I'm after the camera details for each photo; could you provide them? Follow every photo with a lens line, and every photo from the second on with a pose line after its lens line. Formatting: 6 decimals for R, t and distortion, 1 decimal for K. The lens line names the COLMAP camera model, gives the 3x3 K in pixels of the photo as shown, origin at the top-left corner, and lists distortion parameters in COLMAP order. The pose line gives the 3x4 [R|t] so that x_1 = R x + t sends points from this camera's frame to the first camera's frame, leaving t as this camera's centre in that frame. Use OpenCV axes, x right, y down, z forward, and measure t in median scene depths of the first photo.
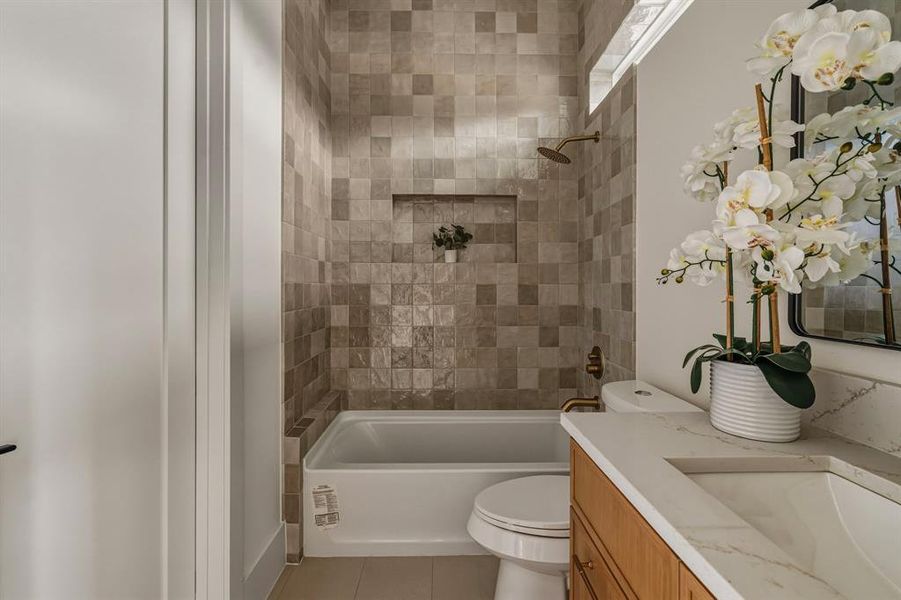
lens RADIAL K [[439.1, 0, 436.3], [0, 439.1, 288.8], [0, 0, 1]] dist [-0.007894, 0.002169]
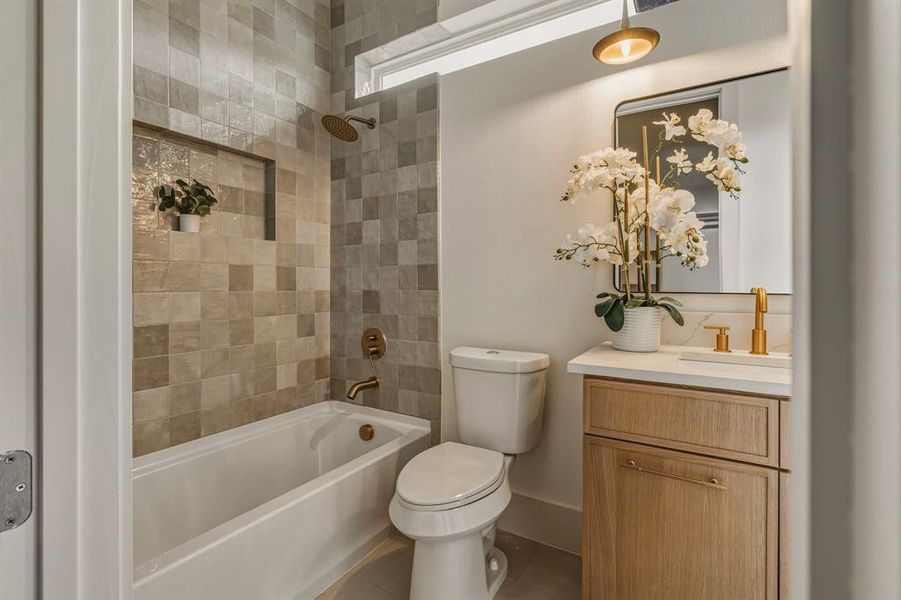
lens RADIAL K [[439.1, 0, 459.6], [0, 439.1, 287.0], [0, 0, 1]] dist [-0.007894, 0.002169]
pose [[0.495038, -0.005726, 0.868852, -0.376540], [0.008650, 0.999961, 0.001662, 0.031701], [-0.868828, 0.006693, 0.495068, 0.279443]]
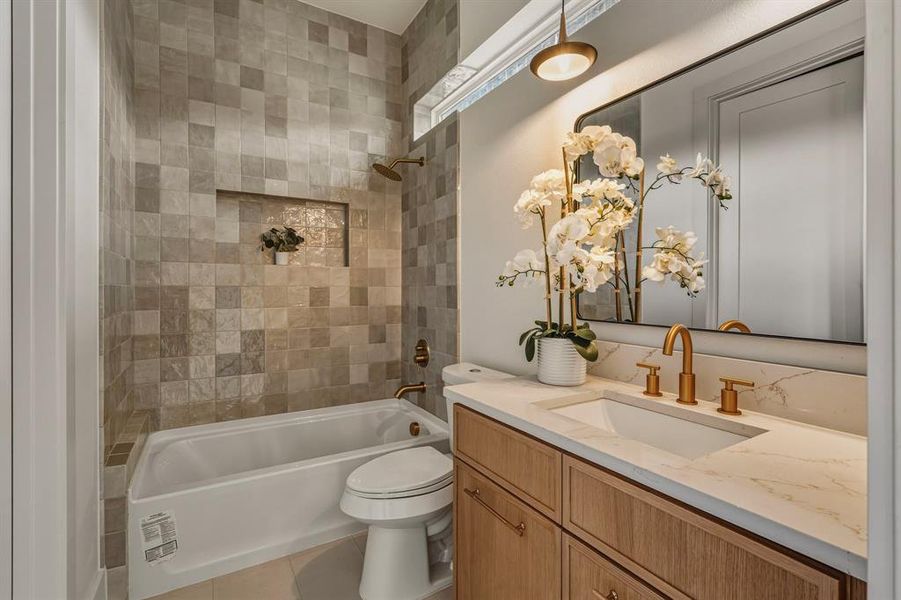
lens RADIAL K [[439.1, 0, 456.5], [0, 439.1, 291.2], [0, 0, 1]] dist [-0.007894, 0.002169]
pose [[0.854970, -0.003497, 0.518666, -0.148381], [0.003661, 0.999993, 0.000707, 0.000989], [-0.518665, 0.001295, 0.854977, -0.051400]]
